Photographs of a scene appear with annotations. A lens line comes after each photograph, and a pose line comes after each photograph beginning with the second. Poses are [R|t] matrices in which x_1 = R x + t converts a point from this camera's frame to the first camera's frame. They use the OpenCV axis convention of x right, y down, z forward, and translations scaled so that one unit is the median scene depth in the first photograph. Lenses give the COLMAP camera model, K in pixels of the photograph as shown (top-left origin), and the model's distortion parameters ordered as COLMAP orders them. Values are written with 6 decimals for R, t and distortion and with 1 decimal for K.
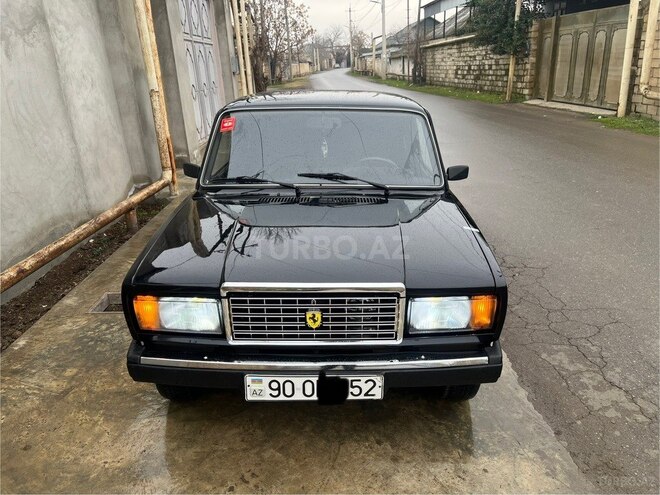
lens RADIAL K [[493.8, 0, 330.0], [0, 493.8, 247.5], [0, 0, 1]] dist [0.095999, -0.001517]
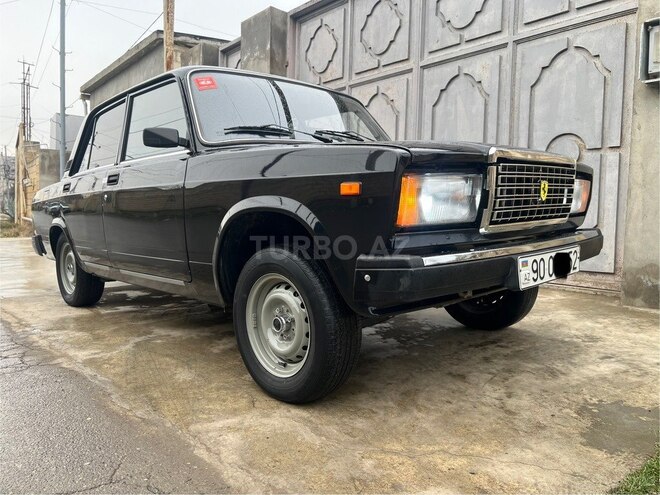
lens RADIAL K [[494.7, 0, 330.0], [0, 494.7, 247.5], [0, 0, 1]] dist [-0.001983, -0.002480]
pose [[0.720026, -0.073570, 0.690036, -0.985614], [0.252062, 0.954176, -0.161286, 0.294330], [-0.646550, 0.290062, 0.705576, 0.600045]]
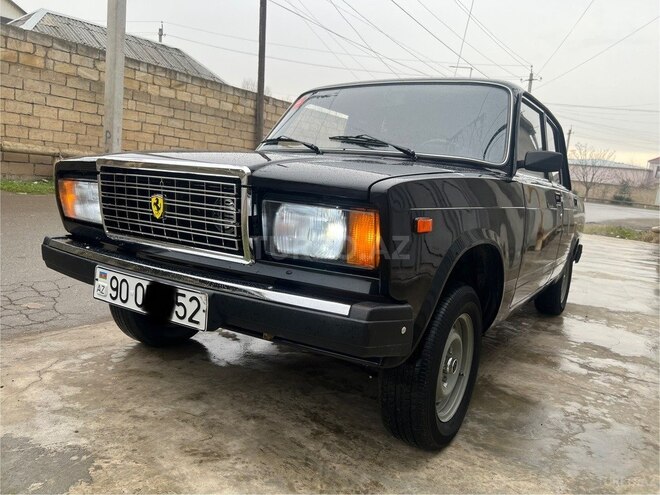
lens RADIAL K [[494.7, 0, 330.0], [0, 494.7, 247.5], [0, 0, 1]] dist [-0.001983, -0.002480]
pose [[0.841594, 0.132812, -0.523527, 0.617627], [-0.250681, 0.954621, -0.160807, 0.261050], [0.478412, 0.266572, 0.836697, 0.462400]]
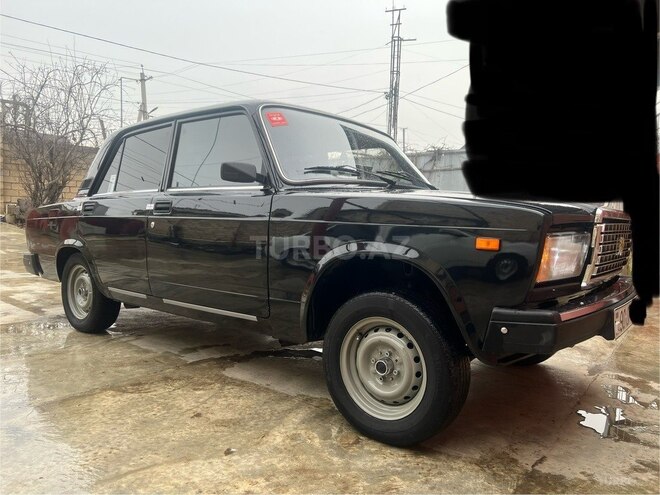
lens RADIAL K [[494.7, 0, 330.0], [0, 494.7, 247.5], [0, 0, 1]] dist [-0.001983, -0.002480]
pose [[0.619346, -0.033258, 0.784414, -1.244592], [0.242882, 0.958208, -0.151145, 0.152658], [-0.746605, 0.284131, 0.601540, 0.798665]]
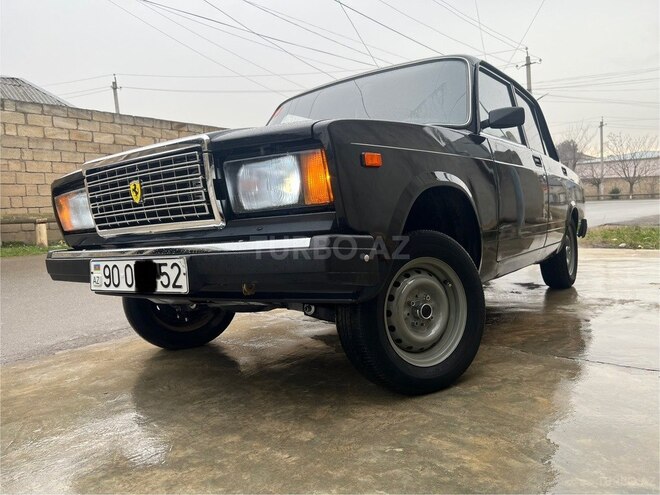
lens RADIAL K [[494.7, 0, 330.0], [0, 494.7, 247.5], [0, 0, 1]] dist [-0.001983, -0.002480]
pose [[0.822182, -0.029091, -0.568480, 0.724128], [-0.123541, 0.965769, -0.228096, 0.387083], [0.555656, 0.257767, 0.790444, 0.507858]]
